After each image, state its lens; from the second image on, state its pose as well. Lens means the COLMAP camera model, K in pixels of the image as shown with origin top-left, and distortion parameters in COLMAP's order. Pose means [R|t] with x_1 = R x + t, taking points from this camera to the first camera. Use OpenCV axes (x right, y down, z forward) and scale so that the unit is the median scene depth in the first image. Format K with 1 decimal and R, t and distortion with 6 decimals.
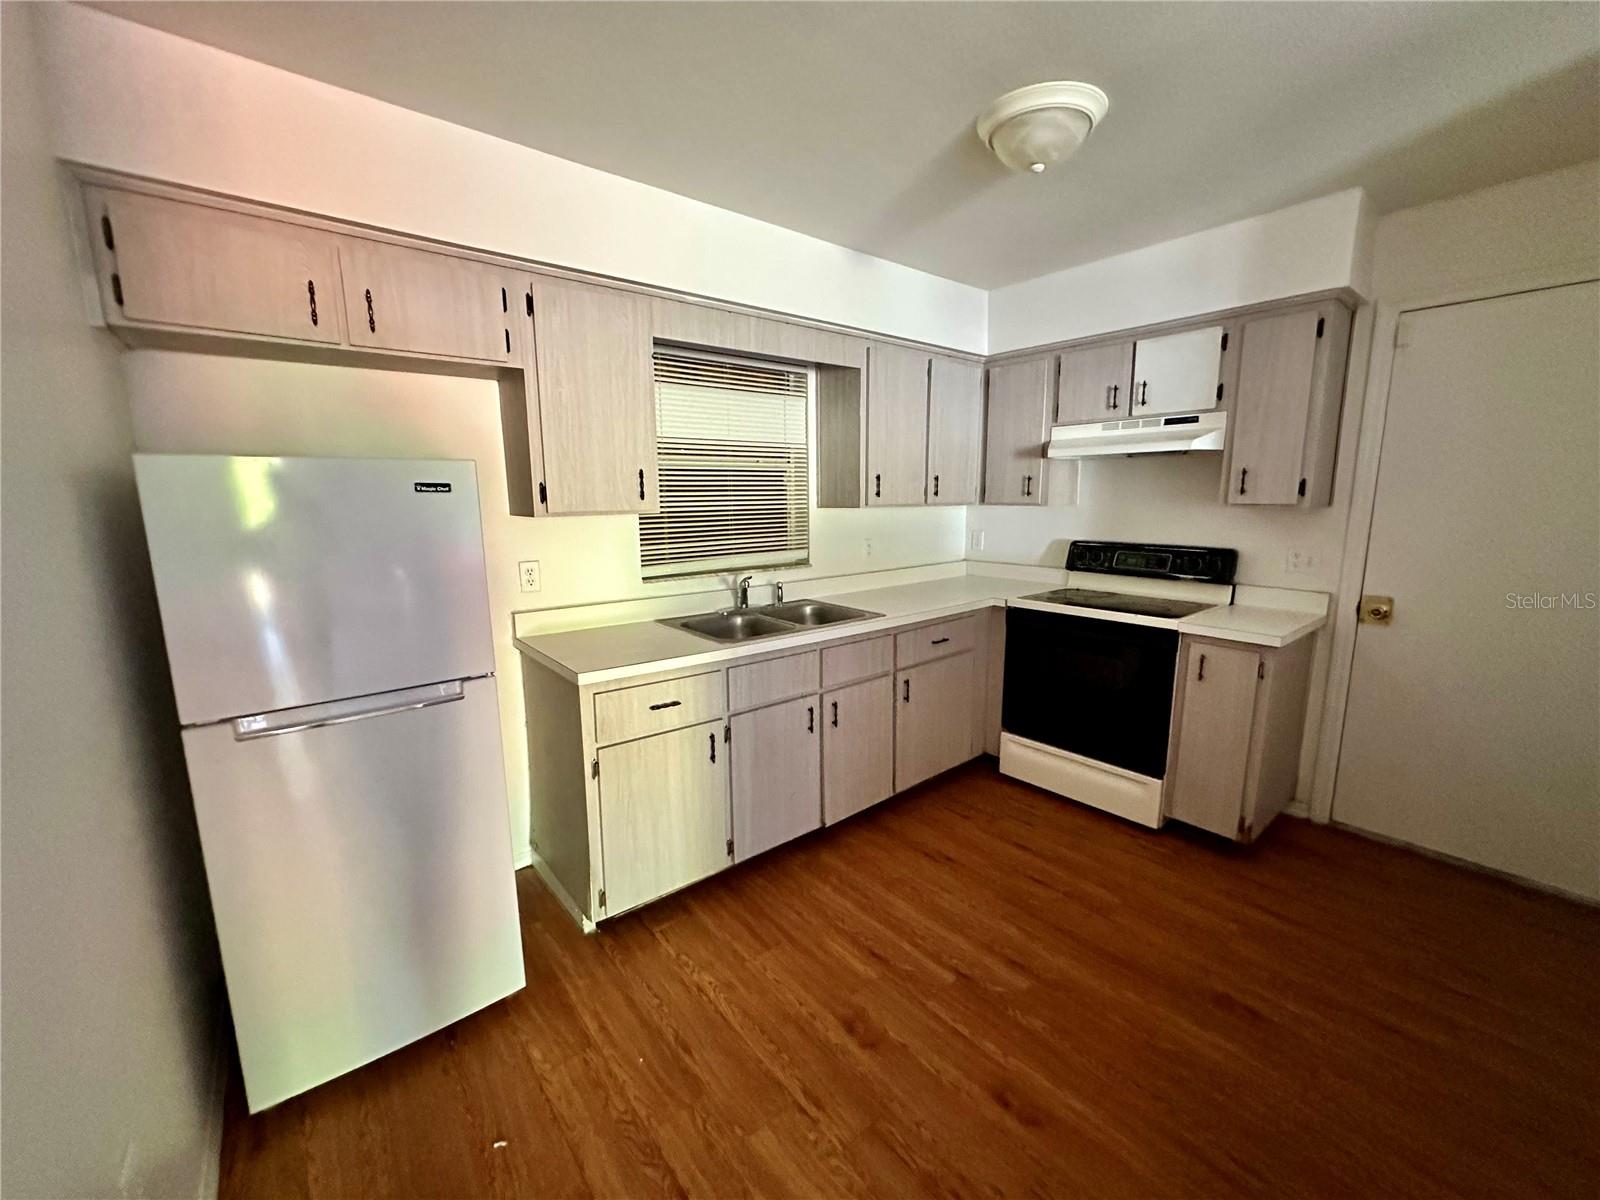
lens RADIAL K [[638.8, 0, 798.5], [0, 638.8, 603.8], [0, 0, 1]] dist [-0.002644, -0.000881]
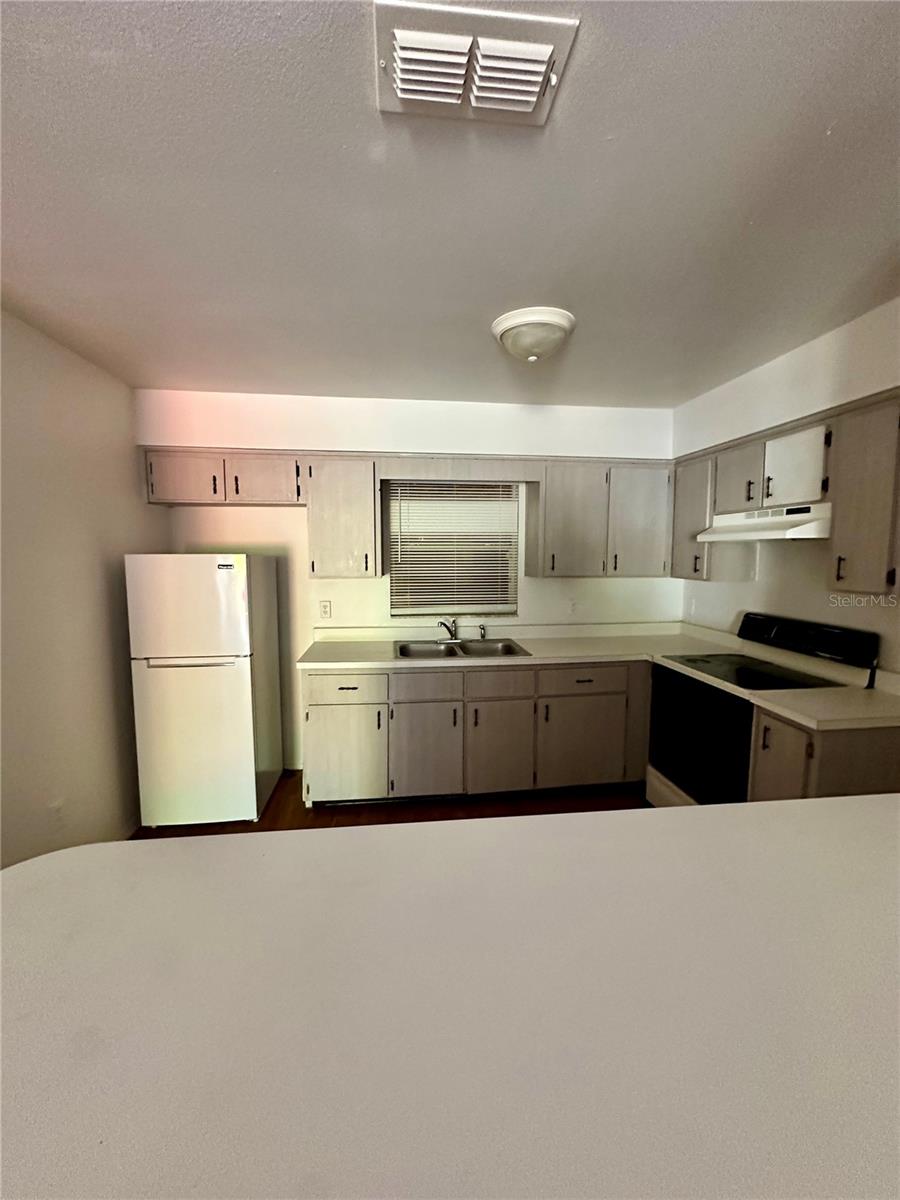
lens RADIAL K [[479.1, 0, 450.0], [0, 479.1, 600.0], [0, 0, 1]] dist [-0.002644, -0.000881]
pose [[0.846040, 0.062772, -0.529411, 0.524152], [-0.098876, 0.994291, -0.040119, -0.042273], [0.523870, 0.086288, 0.847416, 0.007821]]
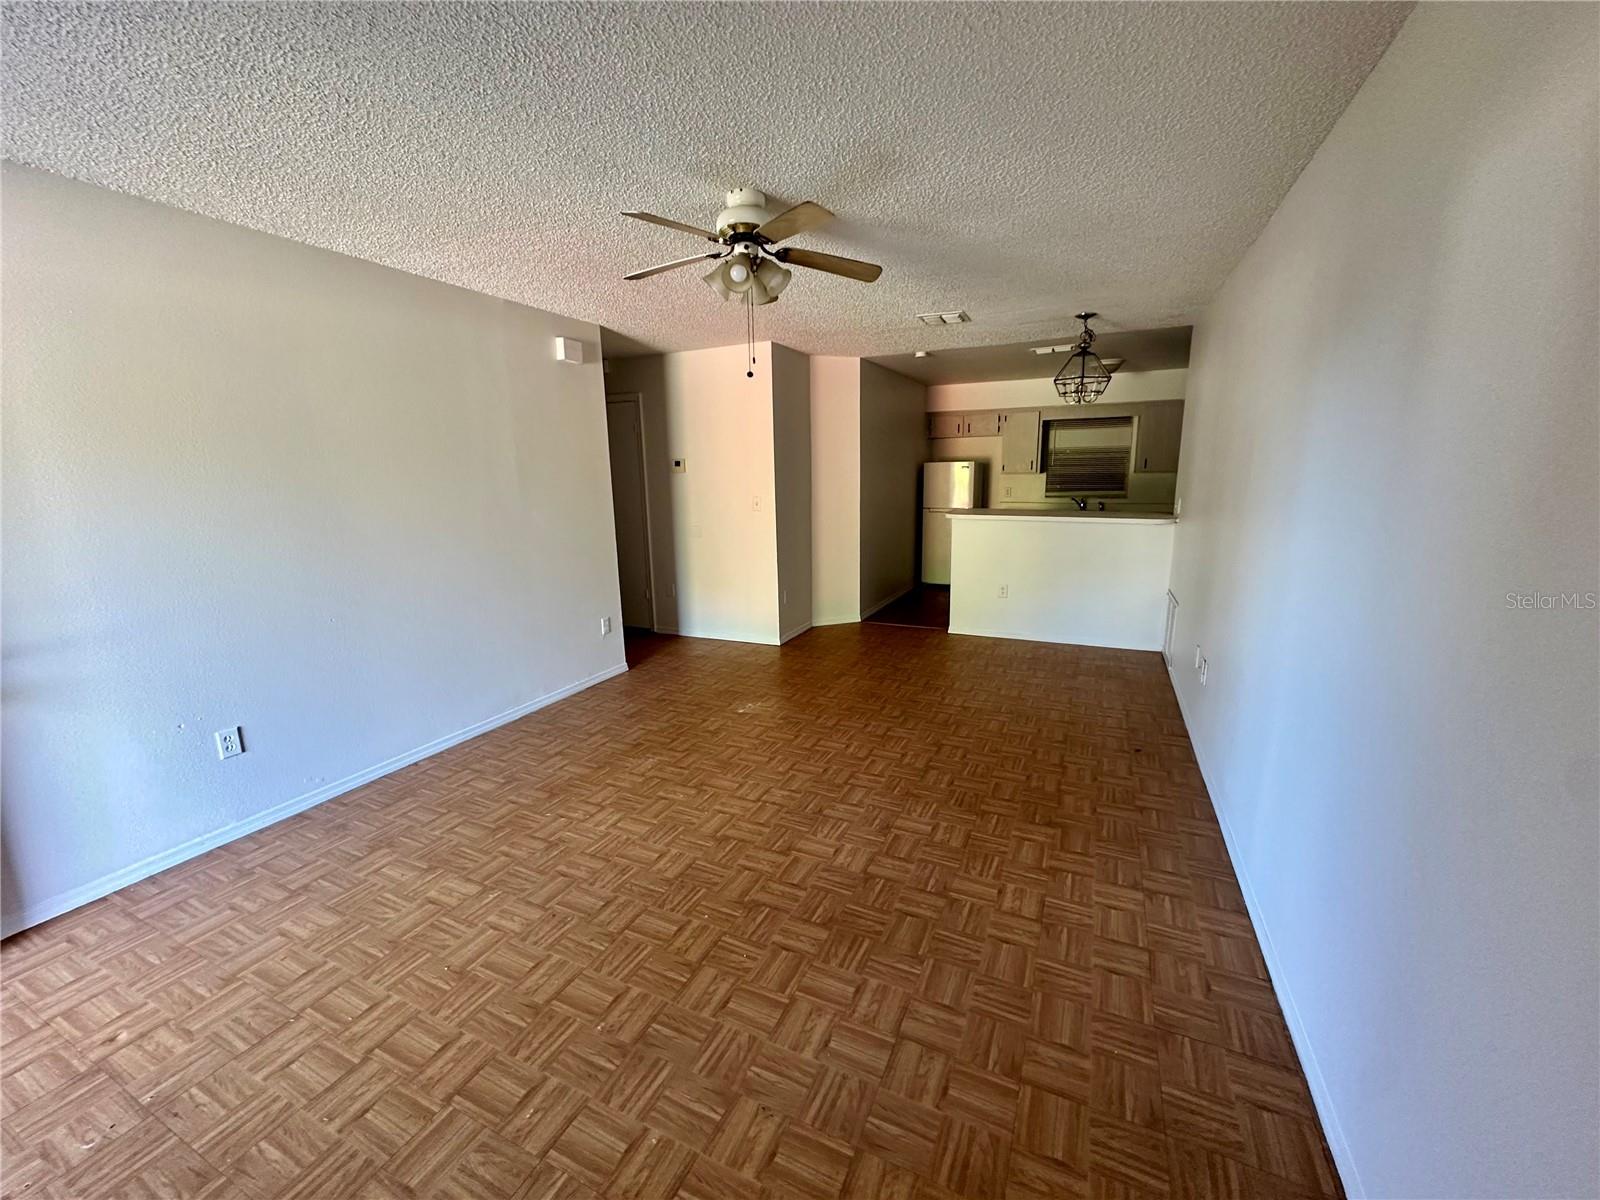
lens RADIAL K [[638.8, 0, 798.5], [0, 638.8, 603.8], [0, 0, 1]] dist [-0.002644, -0.000881]
pose [[0.431654, 0.186675, -0.882512, 1.875187], [-0.140459, 0.980328, 0.138665, 0.189842], [0.891036, 0.064102, 0.449383, -1.260730]]
